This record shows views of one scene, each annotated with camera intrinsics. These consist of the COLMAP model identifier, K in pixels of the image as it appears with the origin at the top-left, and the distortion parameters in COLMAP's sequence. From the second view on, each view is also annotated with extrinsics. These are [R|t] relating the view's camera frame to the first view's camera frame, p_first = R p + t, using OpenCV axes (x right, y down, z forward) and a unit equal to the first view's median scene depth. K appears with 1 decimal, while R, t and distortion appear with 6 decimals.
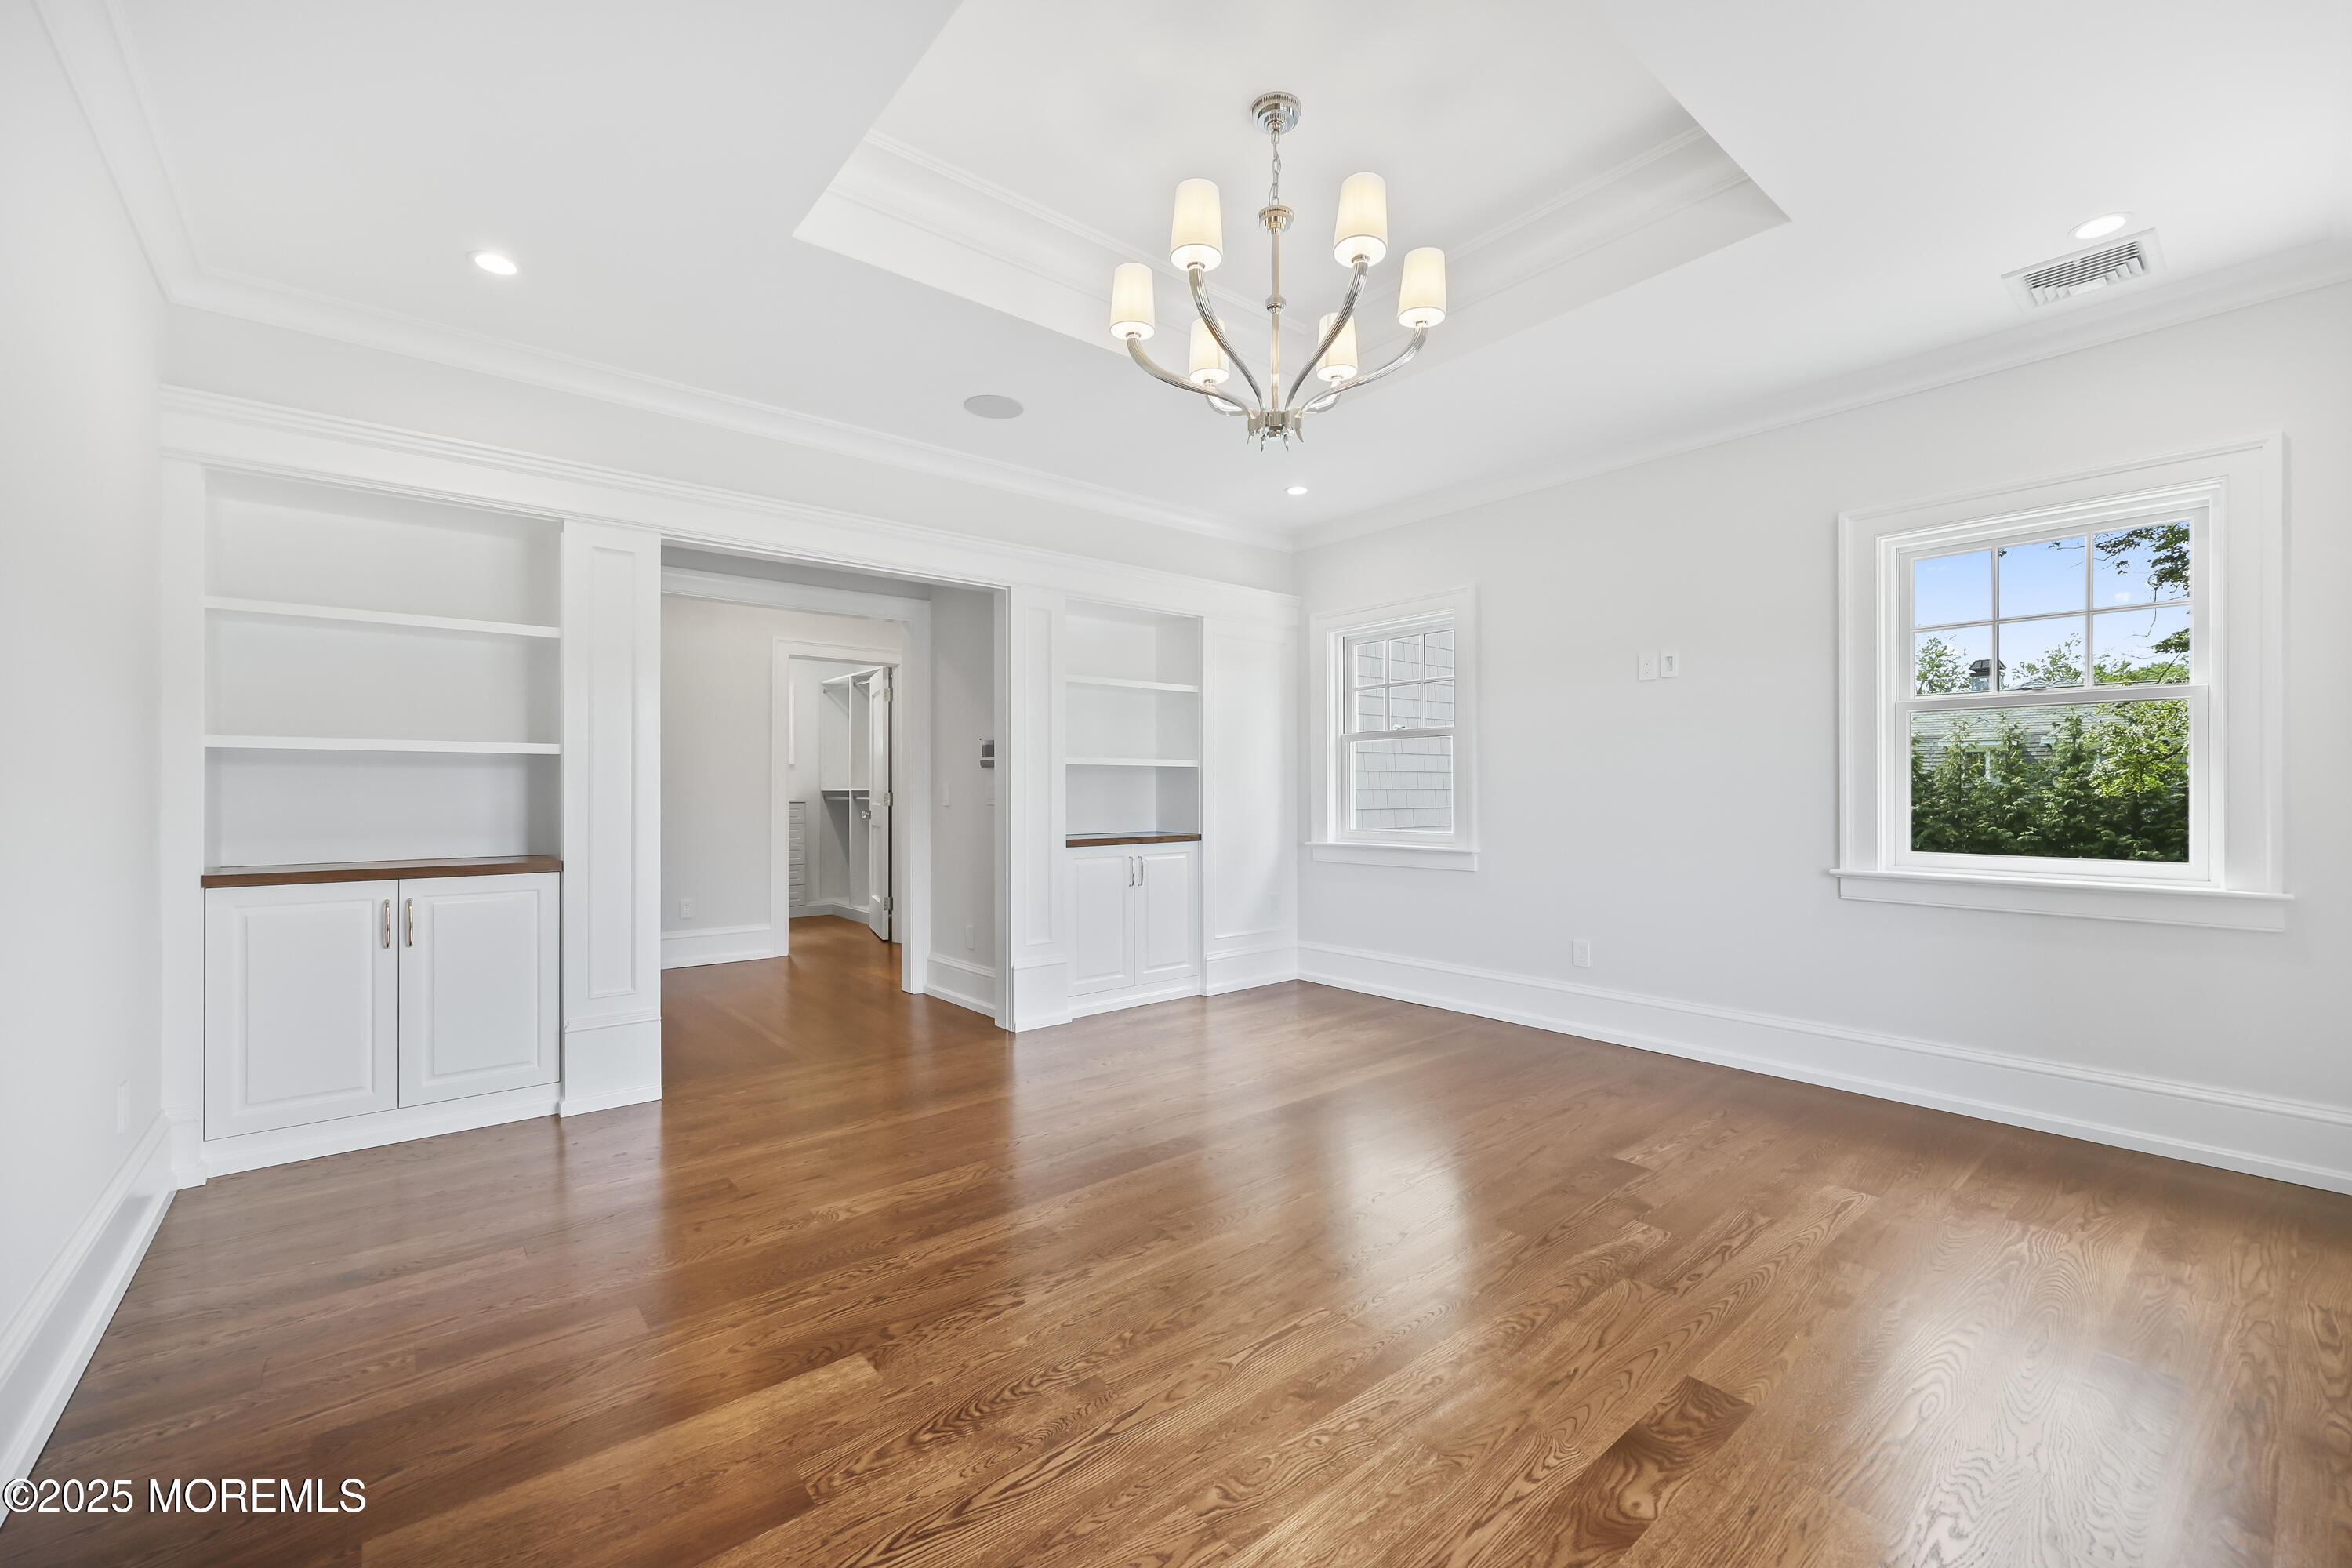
lens RADIAL K [[956.0, 0, 1172.0], [0, 956.0, 786.2], [0, 0, 1]] dist [-0.000220, 0.000003]
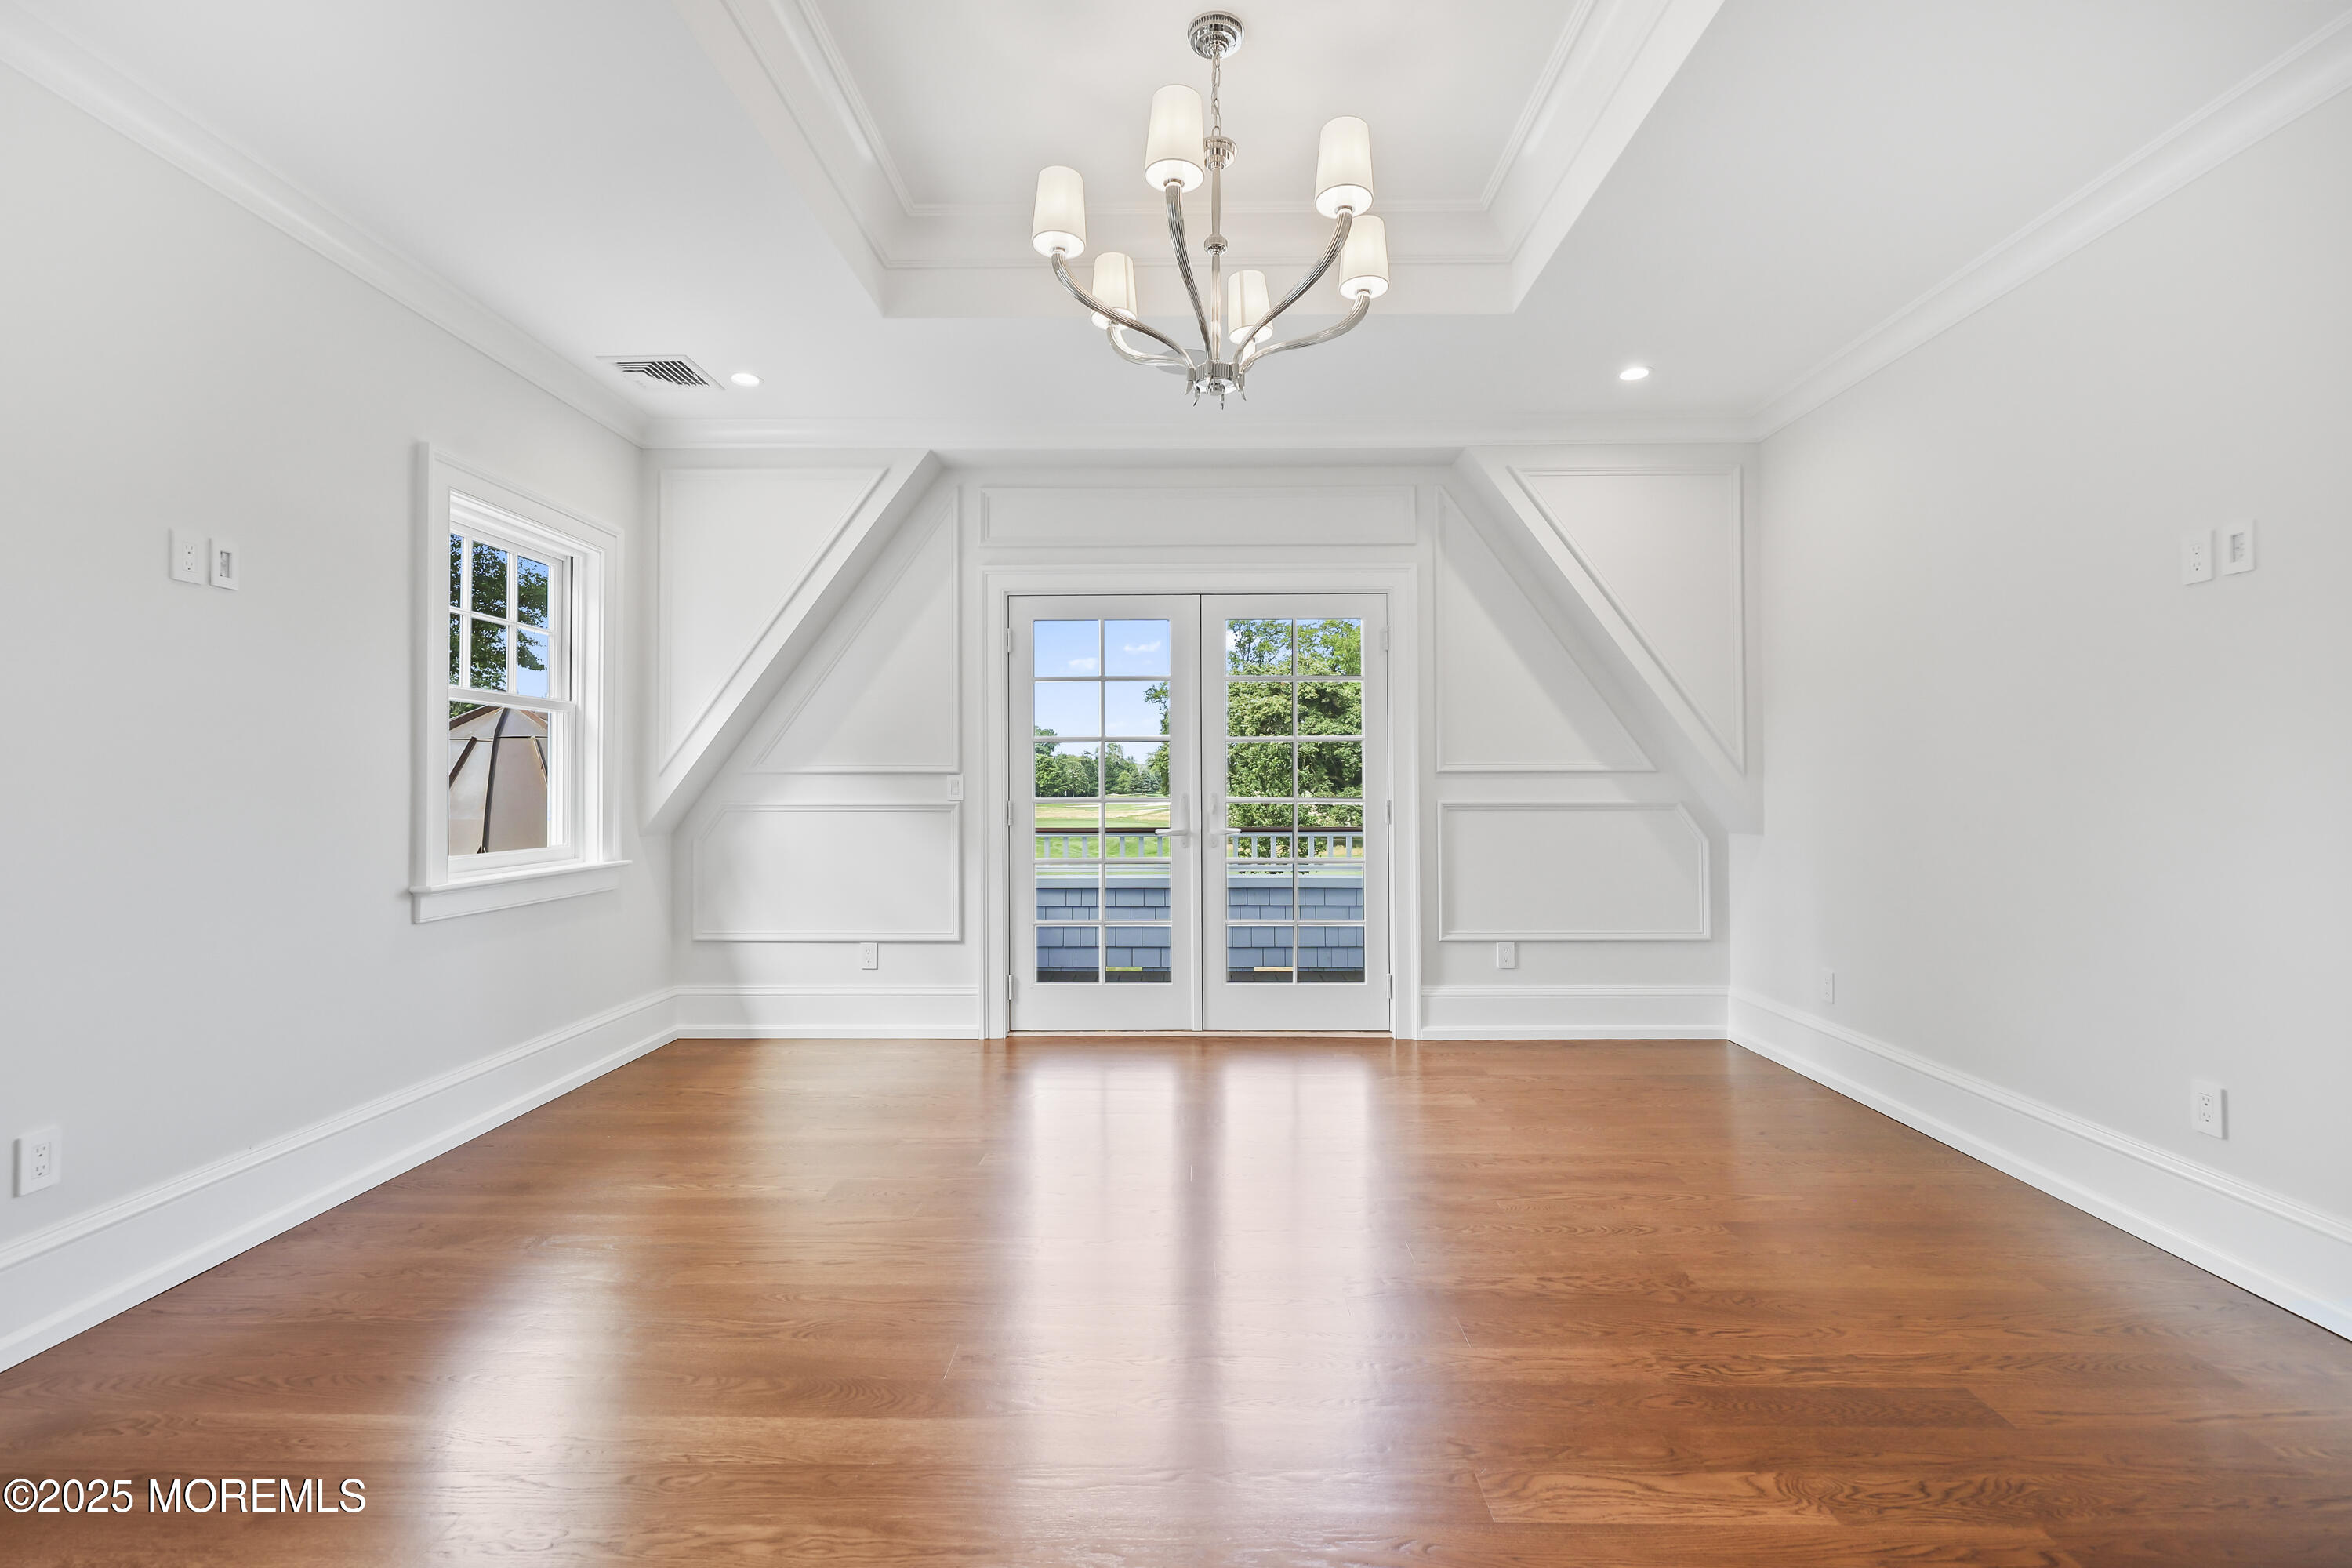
lens RADIAL K [[1079.5, 0, 1170.3], [0, 1079.5, 769.4], [0, 0, 1]] dist [0.002180, -0.000124]
pose [[-0.765422, 0.009970, 0.643451, -0.496434], [0.002895, 0.999923, -0.012049, 0.003510], [-0.643522, -0.007360, -0.765392, 1.760135]]
